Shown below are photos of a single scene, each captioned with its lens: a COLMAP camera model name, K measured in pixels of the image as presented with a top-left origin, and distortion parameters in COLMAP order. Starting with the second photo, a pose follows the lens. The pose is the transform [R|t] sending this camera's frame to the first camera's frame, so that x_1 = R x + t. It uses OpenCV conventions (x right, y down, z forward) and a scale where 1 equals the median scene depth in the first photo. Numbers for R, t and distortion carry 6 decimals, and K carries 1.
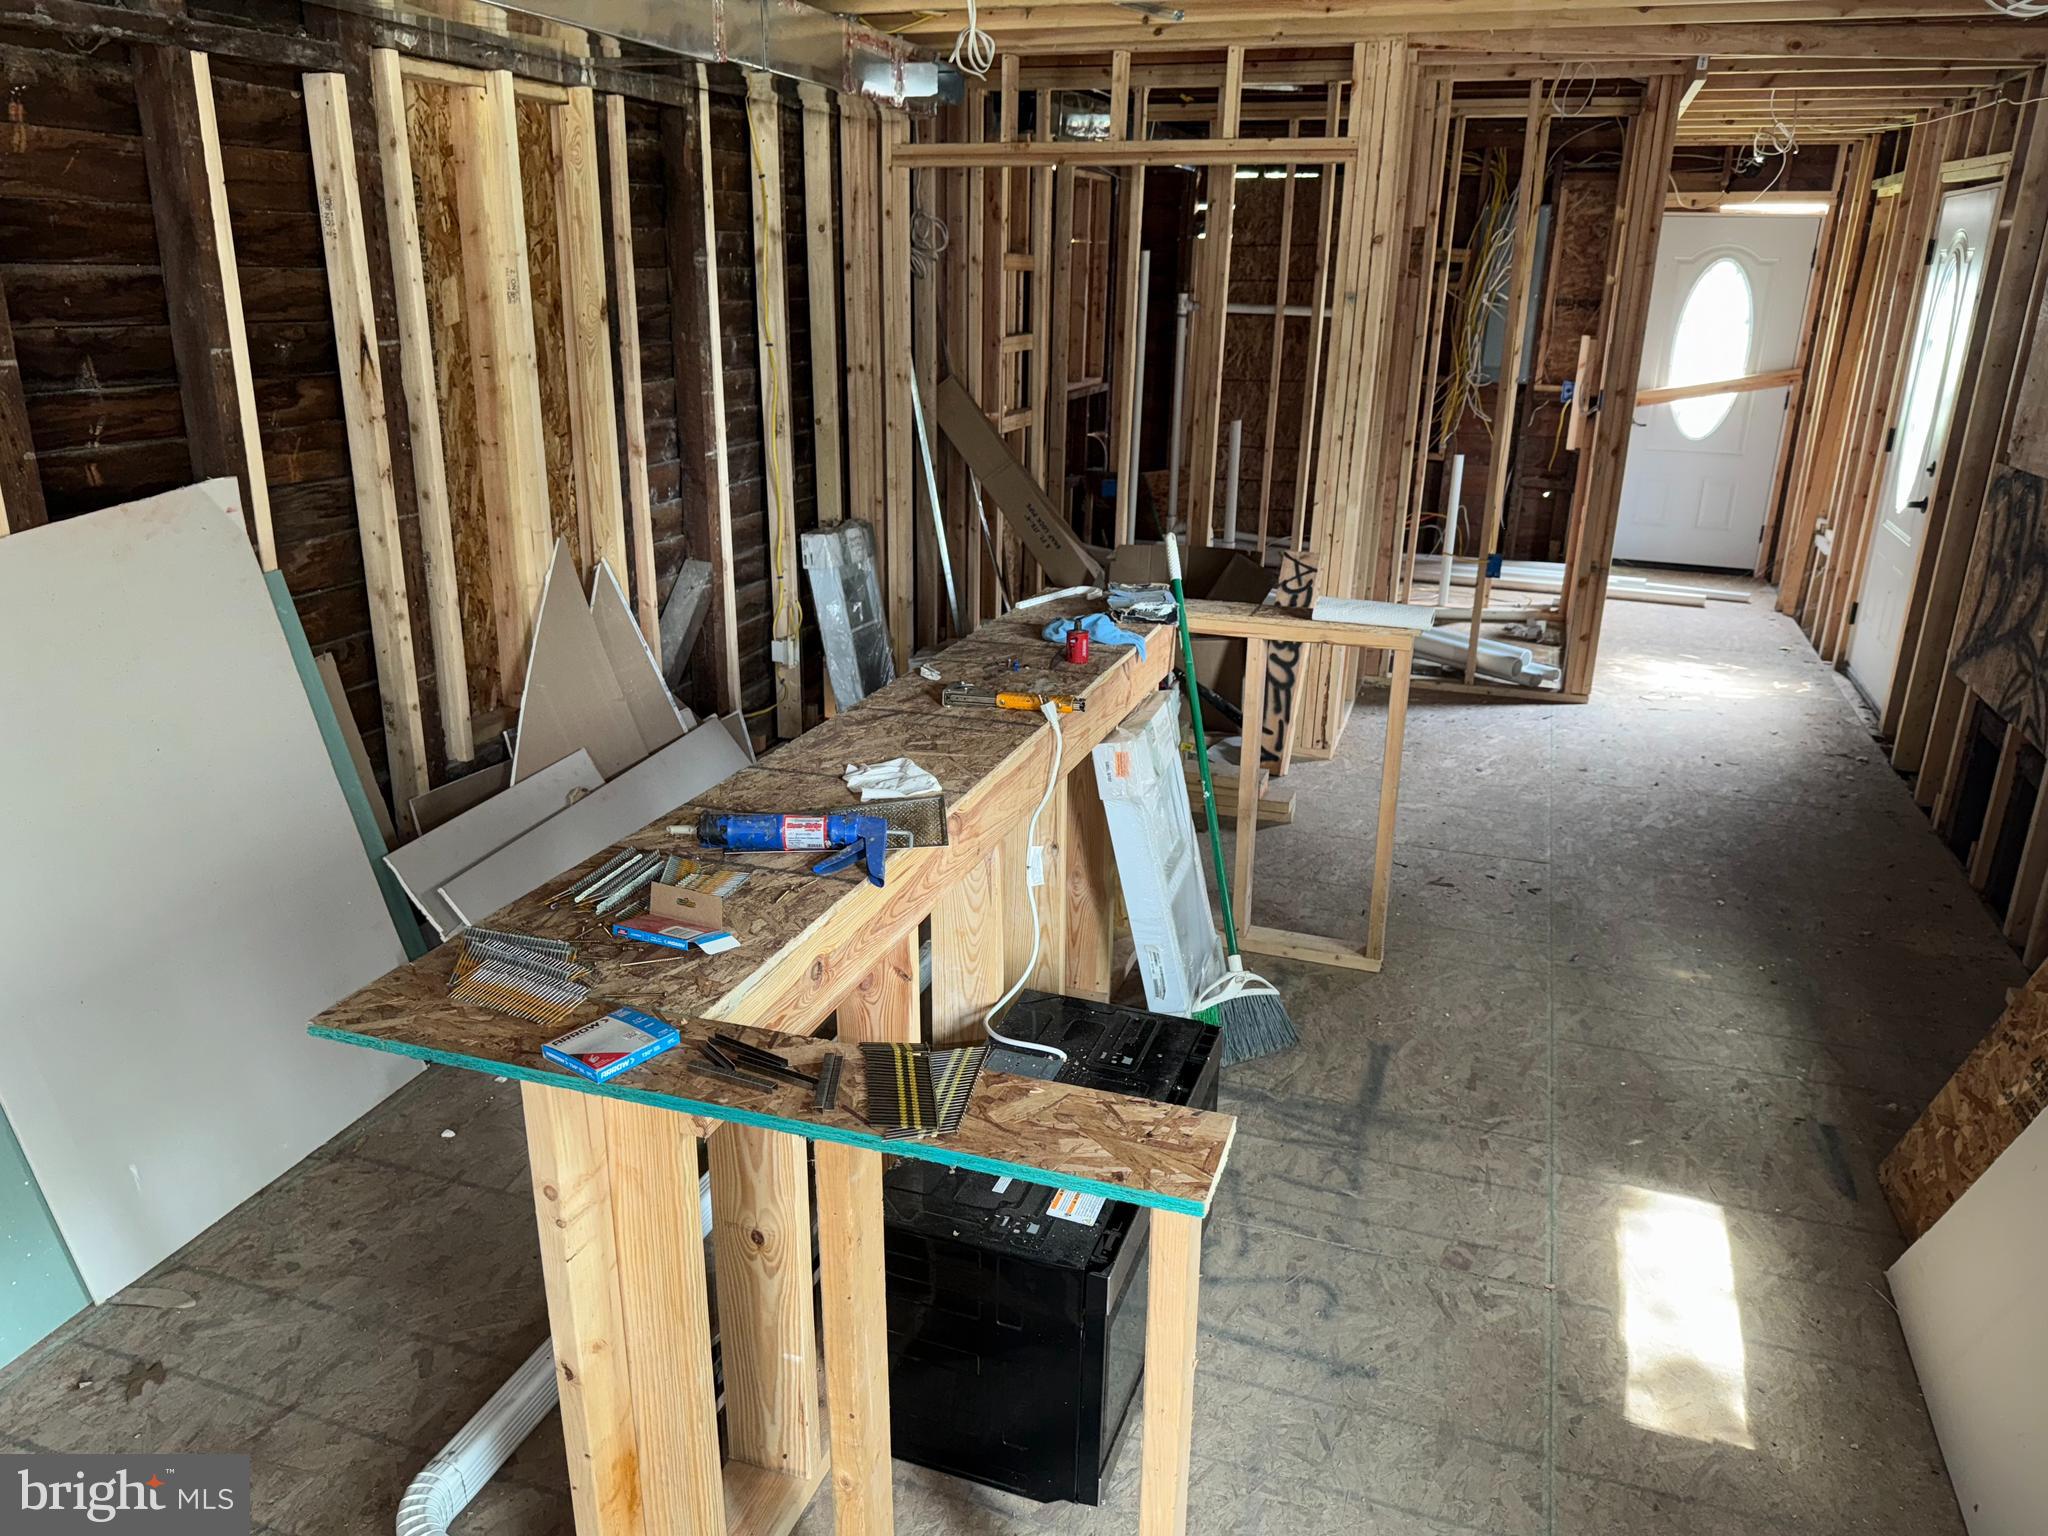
lens RADIAL K [[1439.2, 0, 1041.0], [0, 1439.2, 780.4], [0, 0, 1]] dist [0.044944, -0.049119]
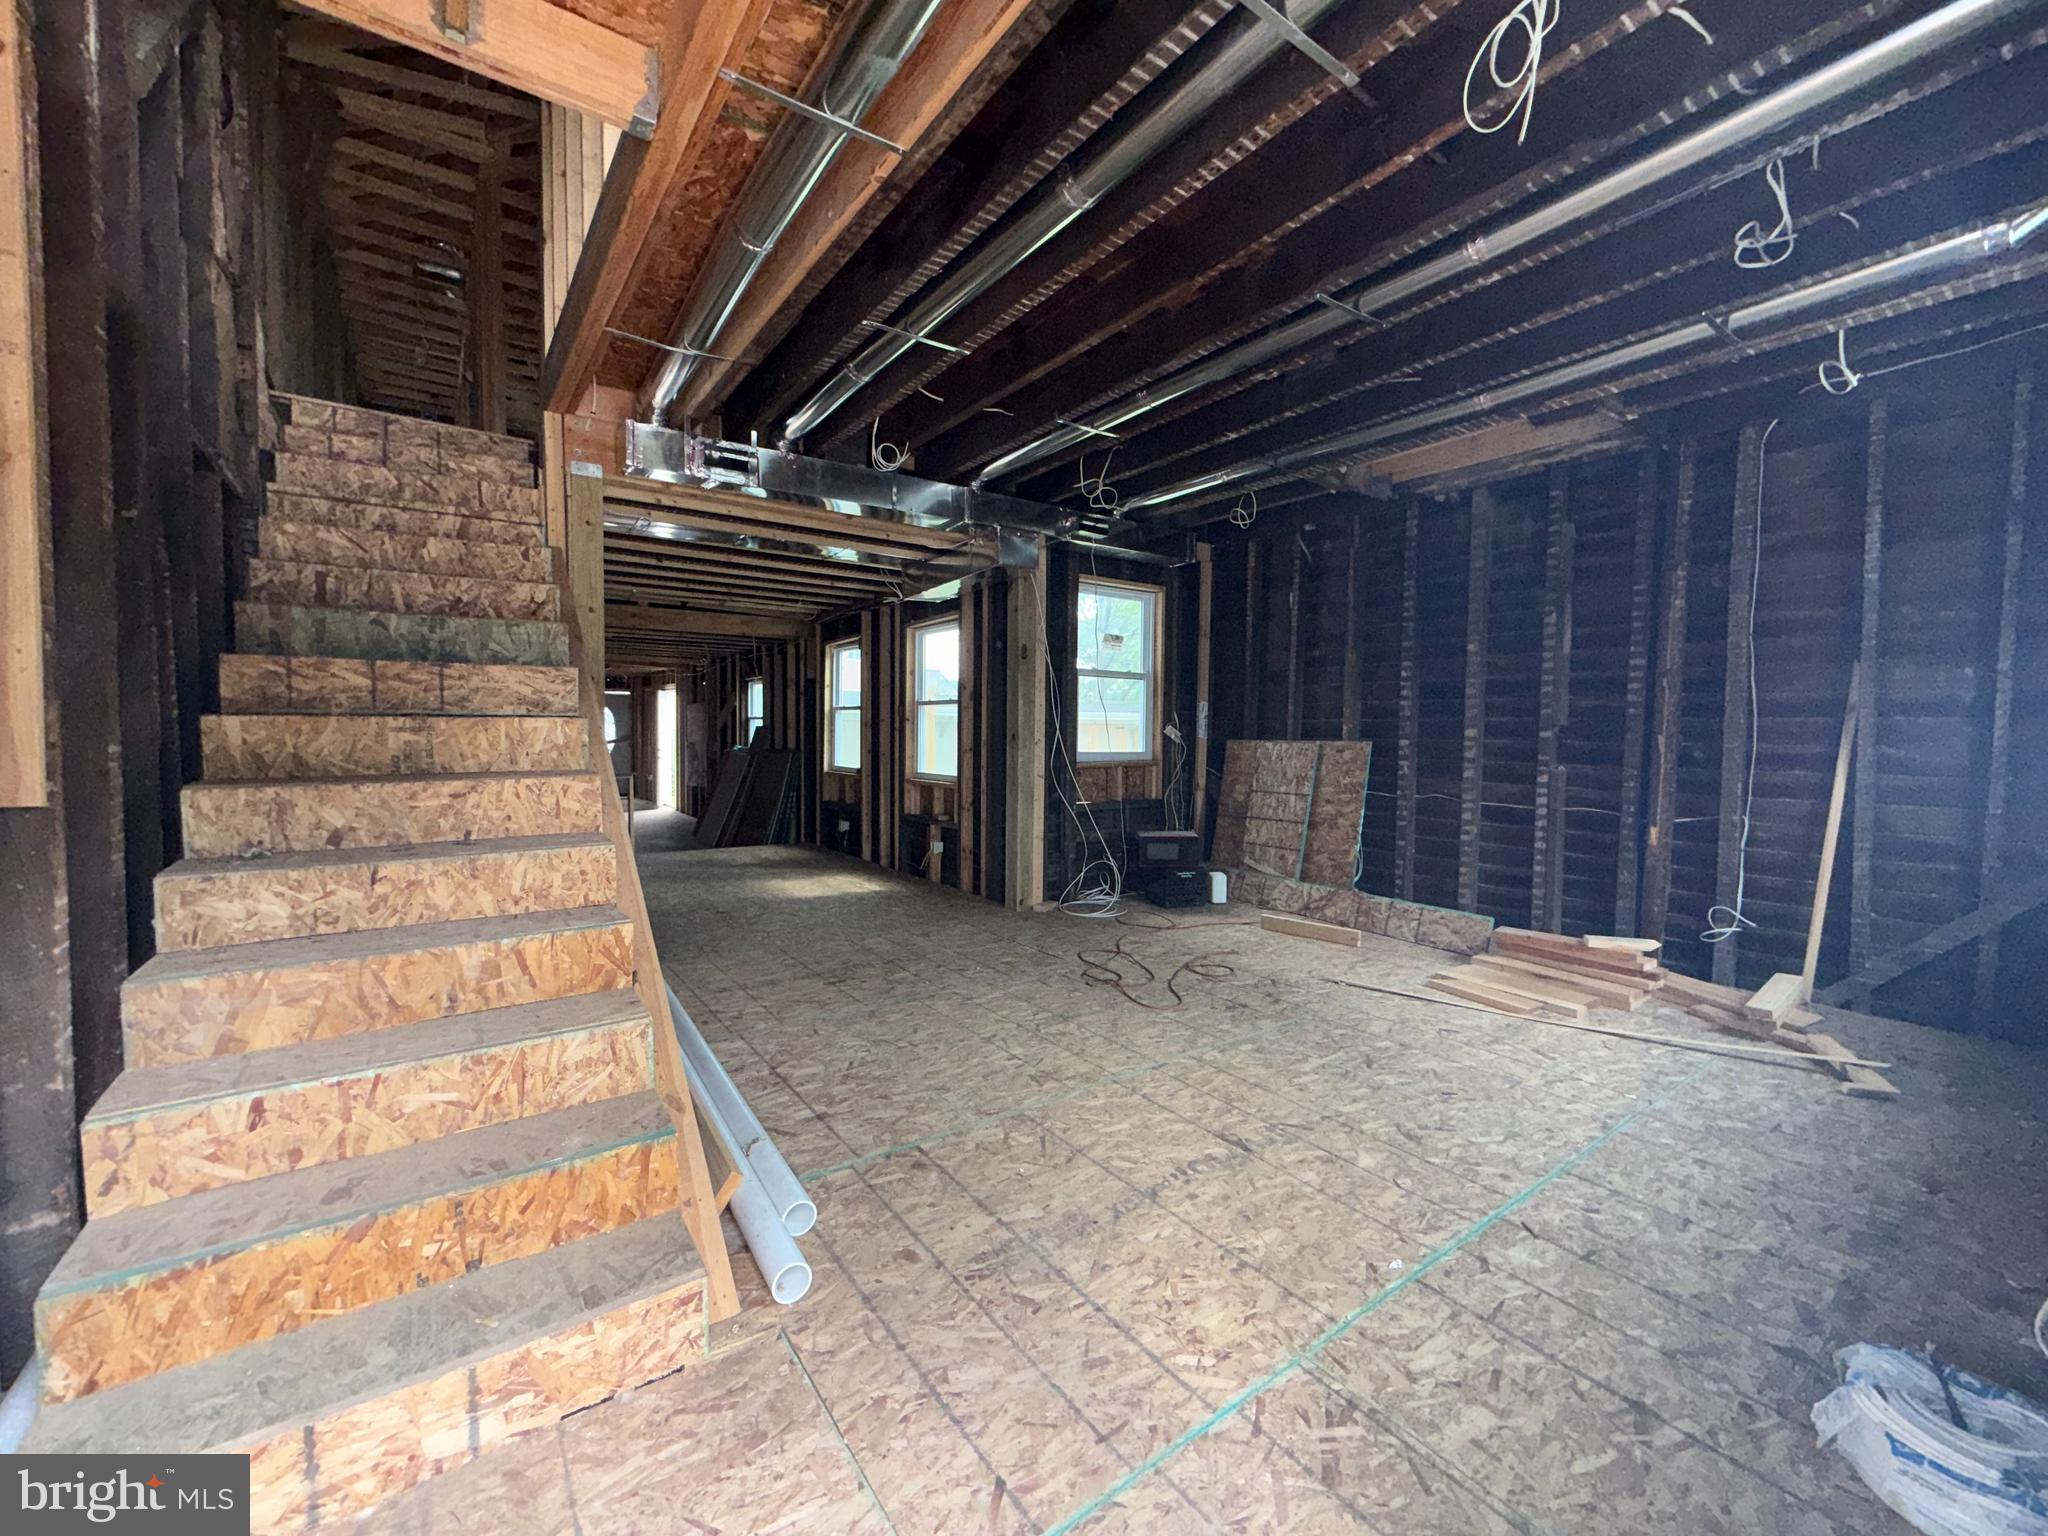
lens RADIAL K [[824.2, 0, 1016.6], [0, 824.2, 767.3], [0, 0, 1]] dist [-0.001870, -0.000069]
pose [[0.581672, -0.046817, 0.812075, -0.668565], [0.269353, 0.953105, -0.137983, 0.376954], [-0.767533, 0.298996, 0.567005, -0.984345]]
